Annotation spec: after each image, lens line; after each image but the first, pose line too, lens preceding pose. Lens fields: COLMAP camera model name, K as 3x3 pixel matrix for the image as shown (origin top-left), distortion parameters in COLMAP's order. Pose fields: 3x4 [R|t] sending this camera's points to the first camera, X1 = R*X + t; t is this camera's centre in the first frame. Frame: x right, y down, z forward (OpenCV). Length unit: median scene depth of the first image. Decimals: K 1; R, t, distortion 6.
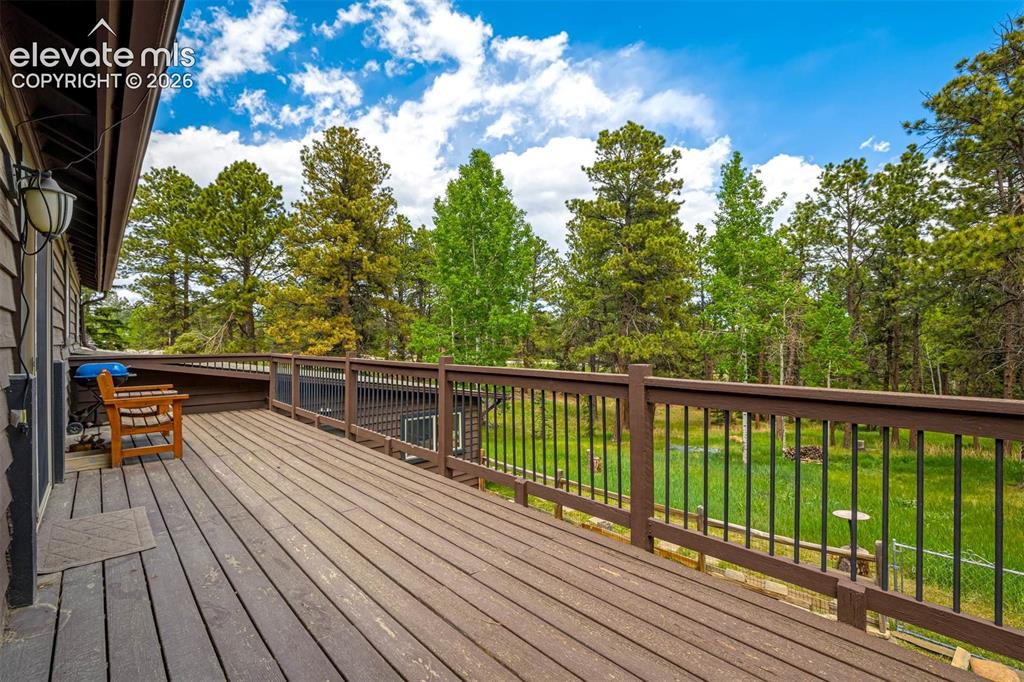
lens RADIAL K [[445.4, 0, 534.2], [0, 445.4, 333.4], [0, 0, 1]] dist [-0.030851, 0.005679]
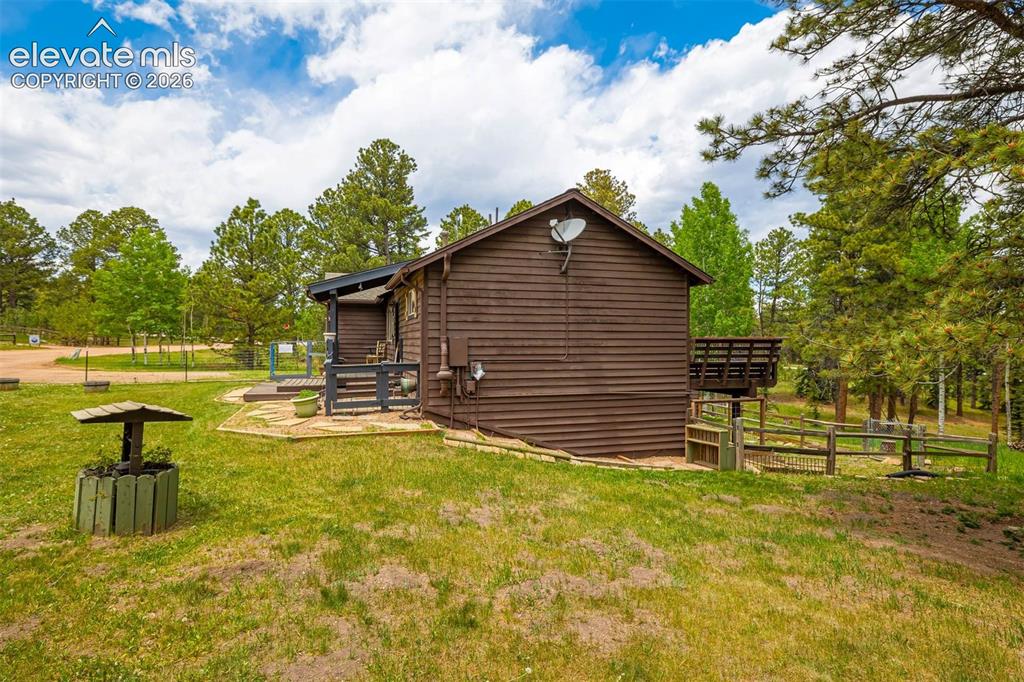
lens RADIAL K [[544.0, 0, 531.4], [0, 544.0, 335.4], [0, 0, 1]] dist [-0.001729, 0.000777]
pose [[0.894895, 0.003179, -0.446265, 0.102856], [-0.001113, 0.999987, 0.004893, 0.001891], [0.446275, -0.003882, 0.894888, -0.538932]]
